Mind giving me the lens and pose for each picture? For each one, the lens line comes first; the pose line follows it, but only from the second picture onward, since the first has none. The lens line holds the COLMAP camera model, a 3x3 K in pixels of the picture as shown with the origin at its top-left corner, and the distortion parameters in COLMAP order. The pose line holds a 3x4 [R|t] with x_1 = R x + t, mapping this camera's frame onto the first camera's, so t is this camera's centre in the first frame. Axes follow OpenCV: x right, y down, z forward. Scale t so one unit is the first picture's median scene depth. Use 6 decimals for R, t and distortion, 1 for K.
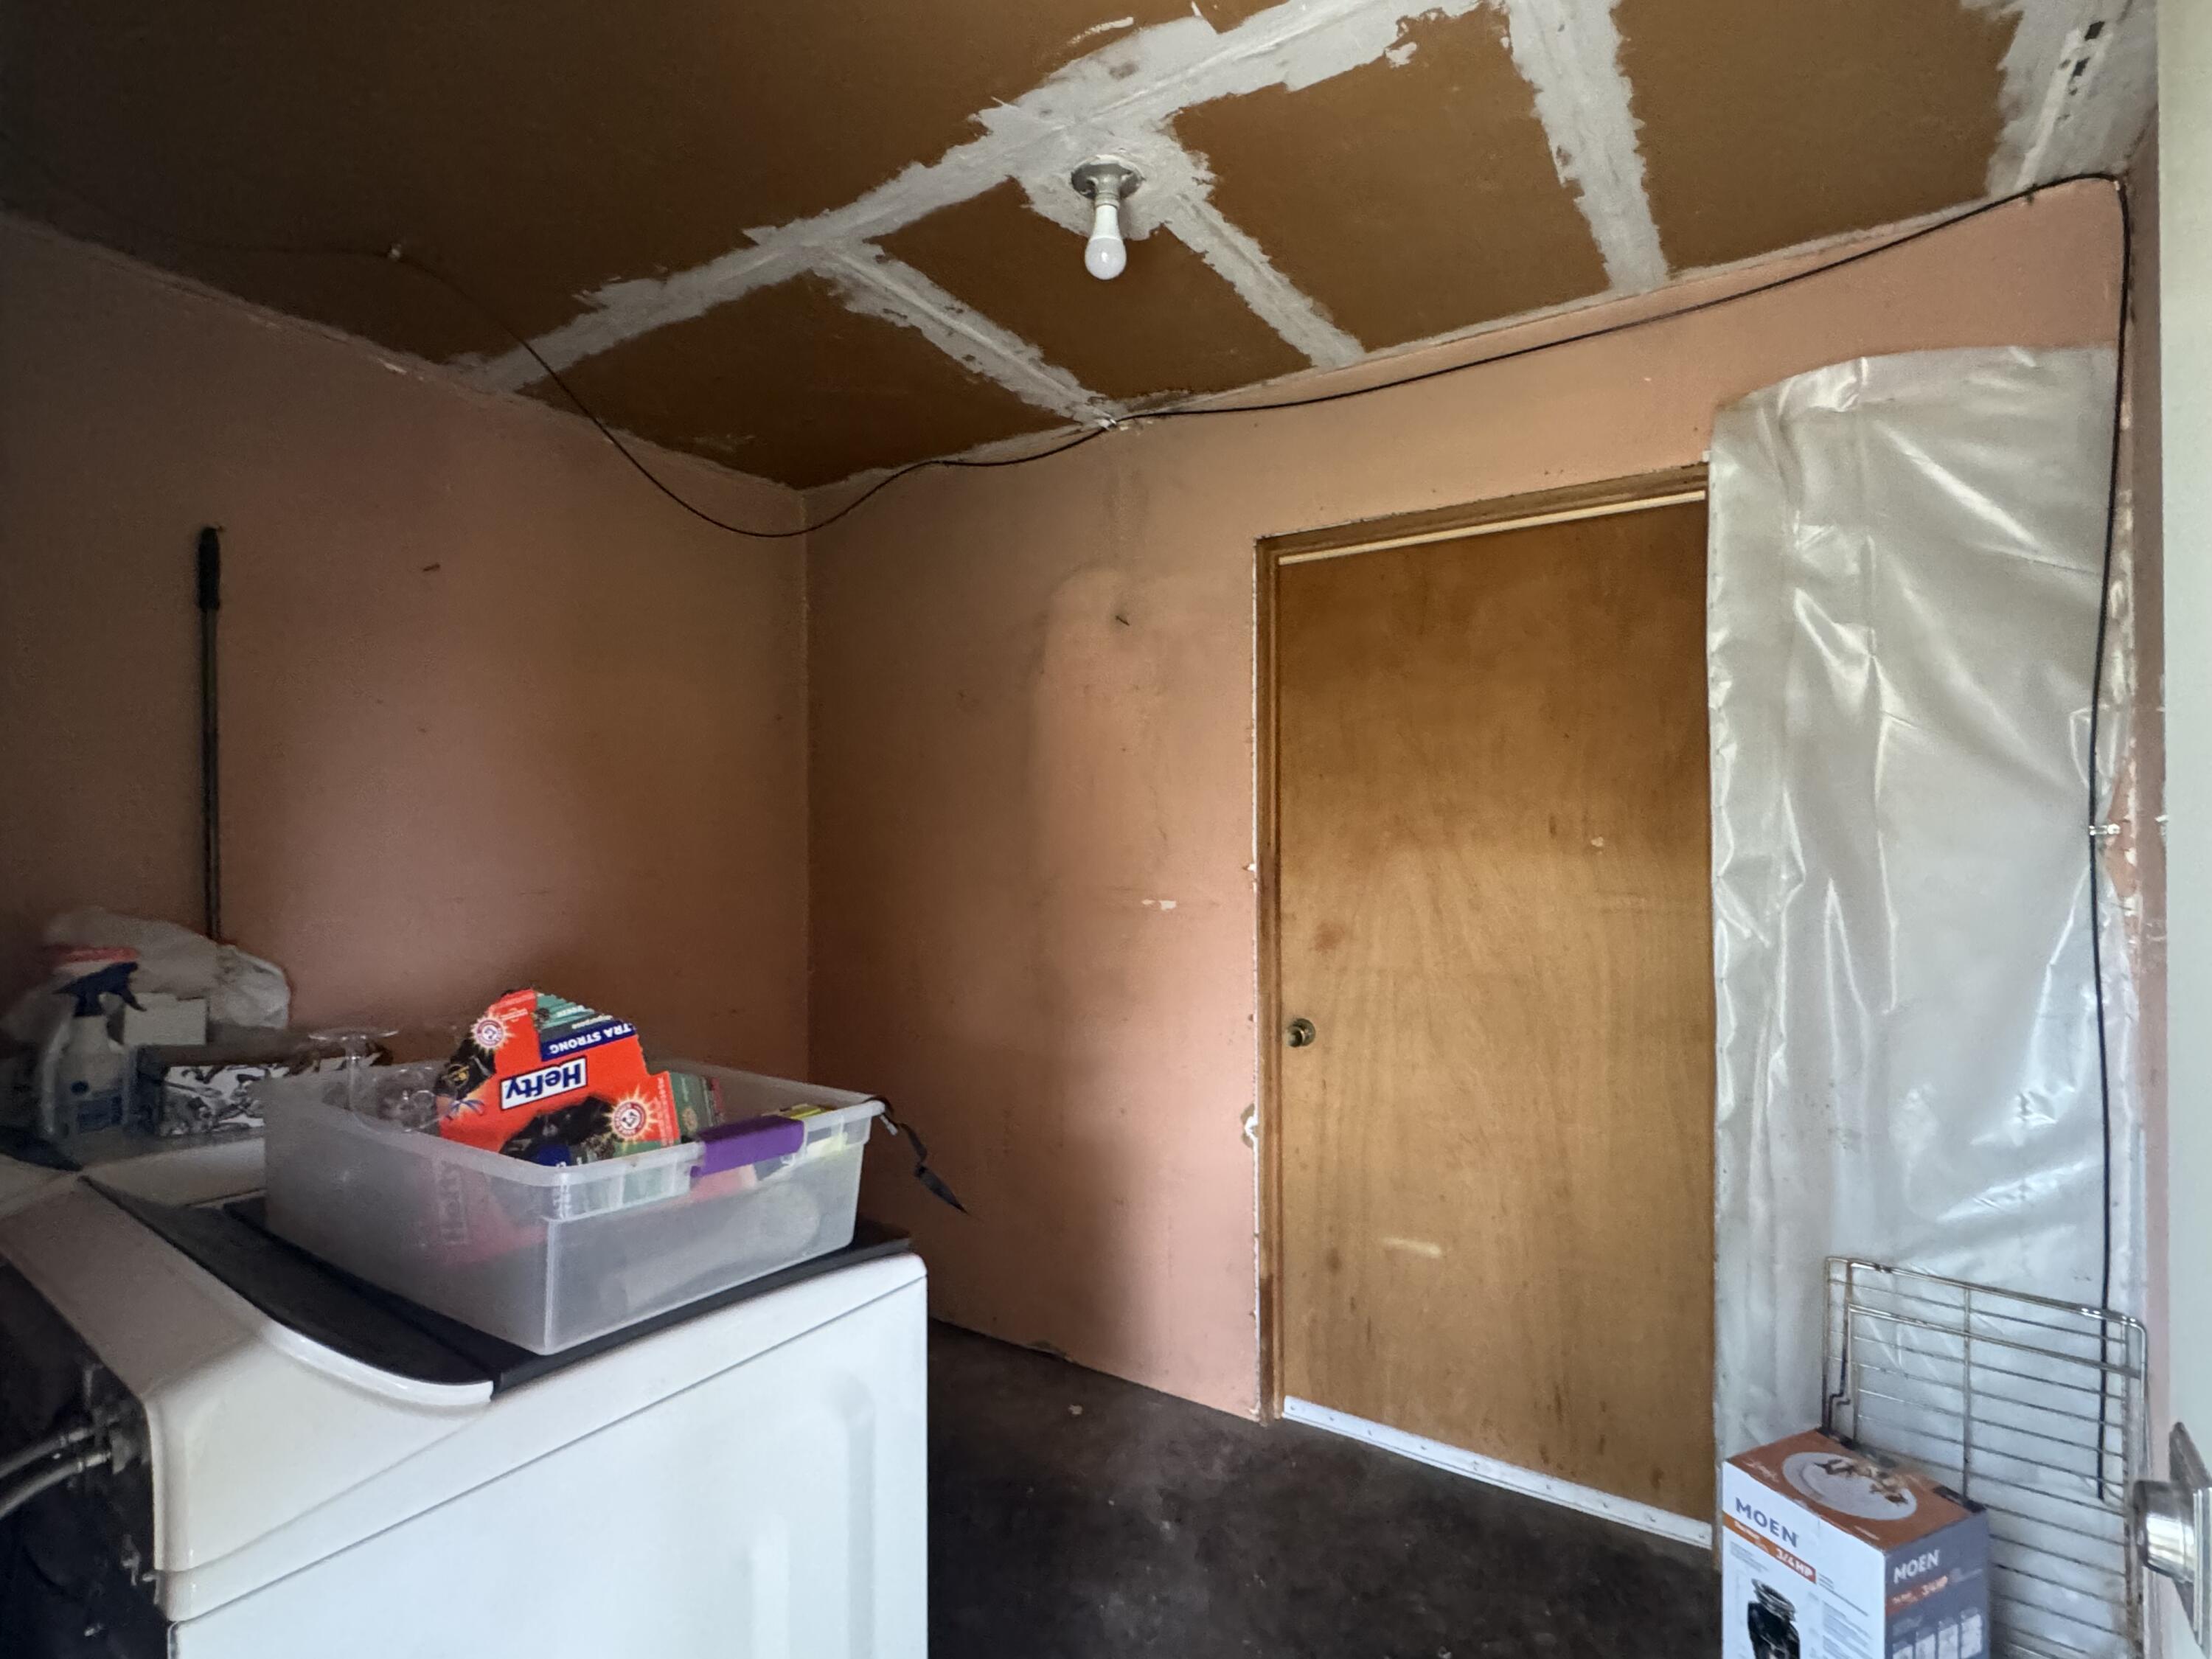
lens RADIAL K [[1070.1, 0, 1092.7], [0, 1070.1, 827.0], [0, 0, 1]] dist [-0.013142, 0.004775]
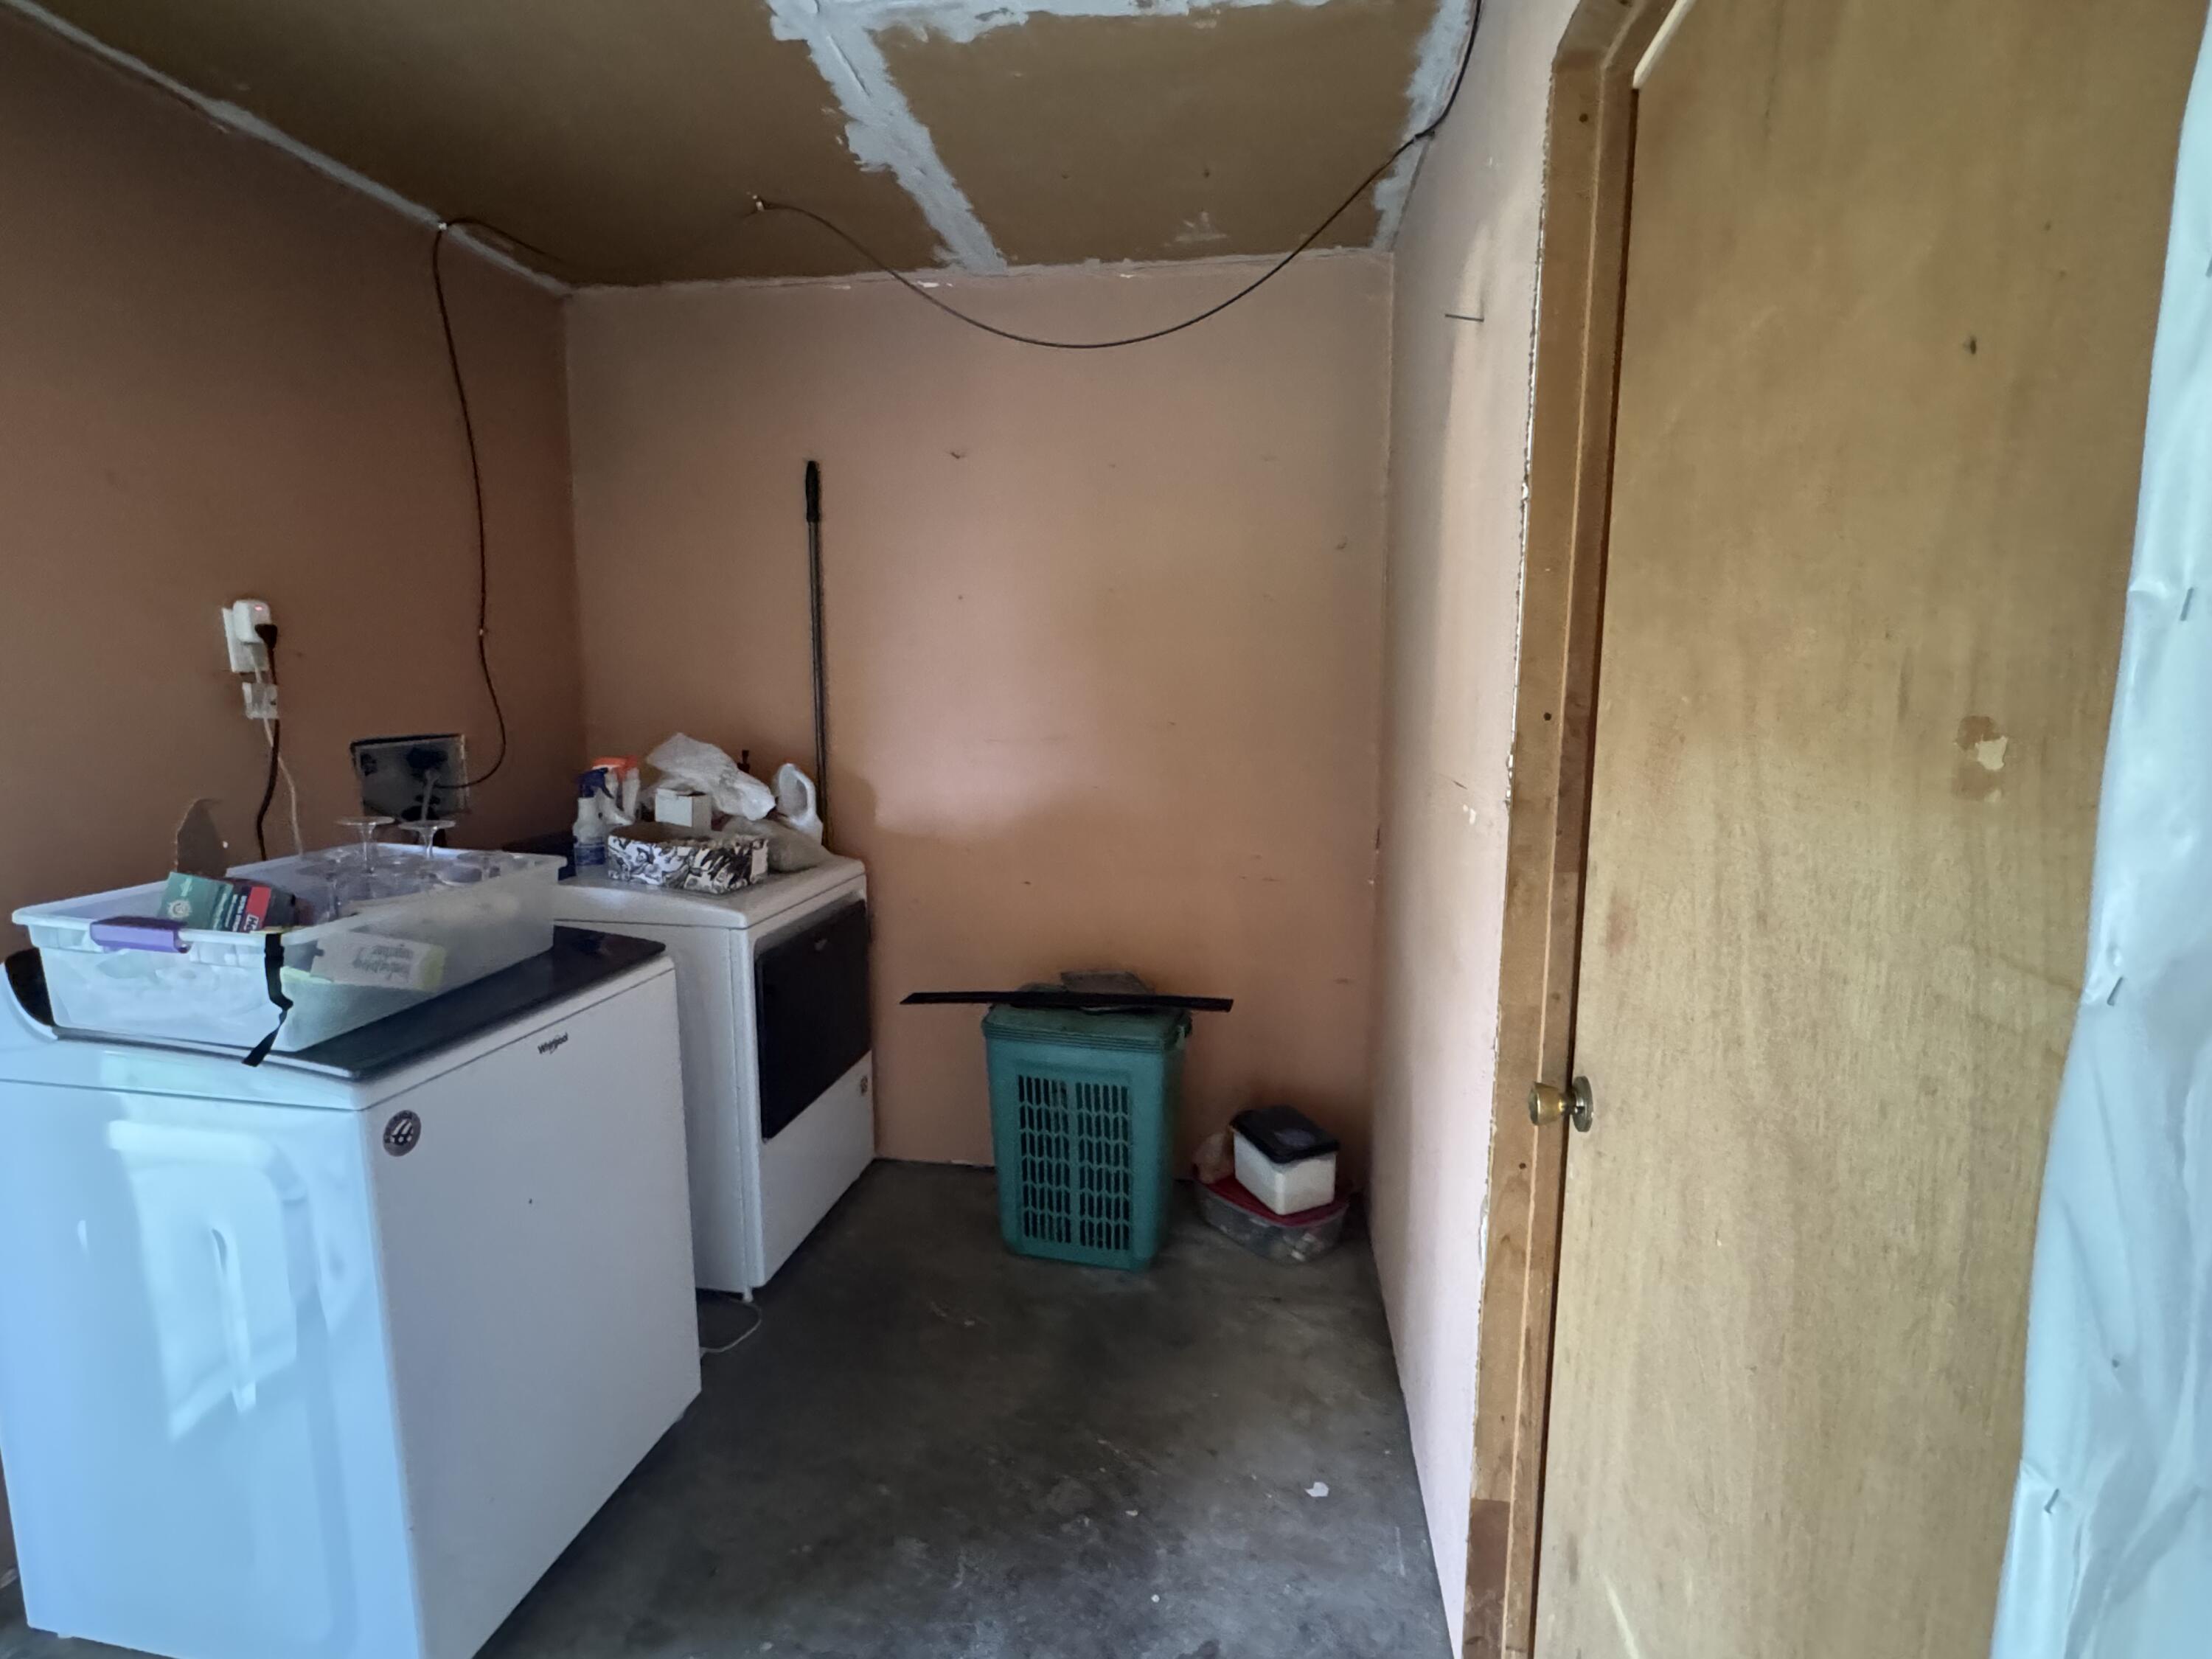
lens RADIAL K [[1070.1, 0, 1092.7], [0, 1070.1, 827.0], [0, 0, 1]] dist [-0.013142, 0.004775]
pose [[0.420195, 0.126719, -0.898542, 0.624479], [0.006697, 0.989742, 0.142713, -0.006439], [0.907409, -0.065985, 0.415036, 0.717800]]
